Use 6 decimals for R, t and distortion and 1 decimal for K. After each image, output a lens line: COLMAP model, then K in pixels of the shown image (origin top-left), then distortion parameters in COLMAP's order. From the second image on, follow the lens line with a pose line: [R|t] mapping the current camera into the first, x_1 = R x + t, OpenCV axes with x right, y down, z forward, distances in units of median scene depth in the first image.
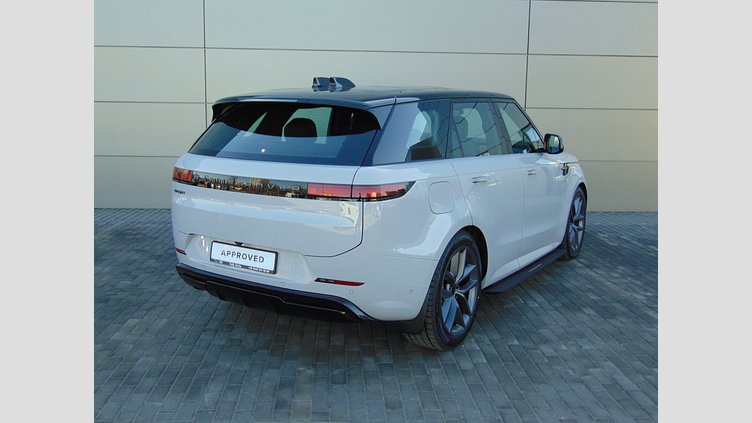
lens RADIAL K [[847.8, 0, 376.0], [0, 847.8, 211.5], [0, 0, 1]] dist [0.015820, 0.009702]
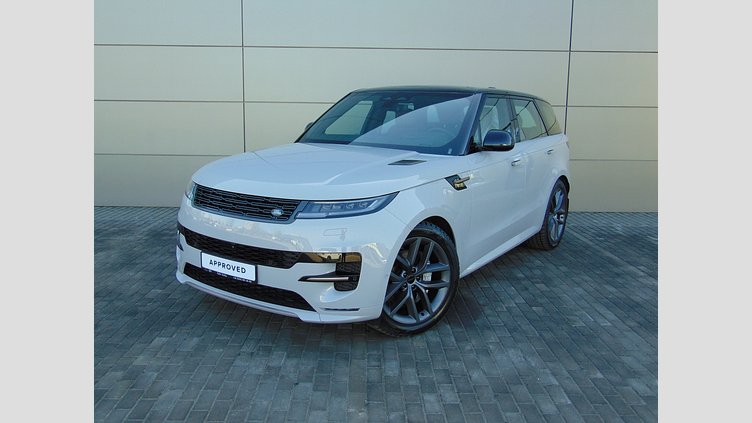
lens RADIAL K [[713.5, 0, 366.3], [0, 713.5, 211.5], [0, 0, 1]] dist [-0.012902, -0.005330]
pose [[0.999444, 0.004304, -0.033067, -0.044829], [-0.003777, 0.999865, 0.015981, -0.020487], [0.033131, -0.015847, 0.999325, 0.262377]]
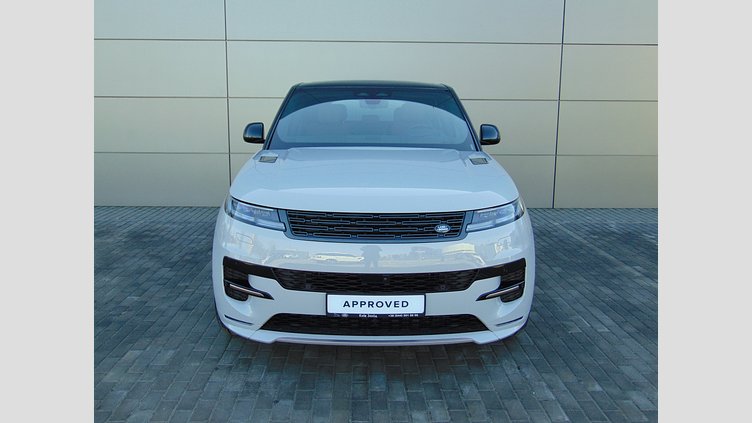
lens RADIAL K [[701.8, 0, 376.0], [0, 701.8, 211.5], [0, 0, 1]] dist [-0.003340, -0.001824]
pose [[0.999935, -0.003335, -0.010908, -0.036991], [0.003645, 0.999587, 0.028515, -0.032013], [0.010809, -0.028553, 0.999534, 0.316291]]
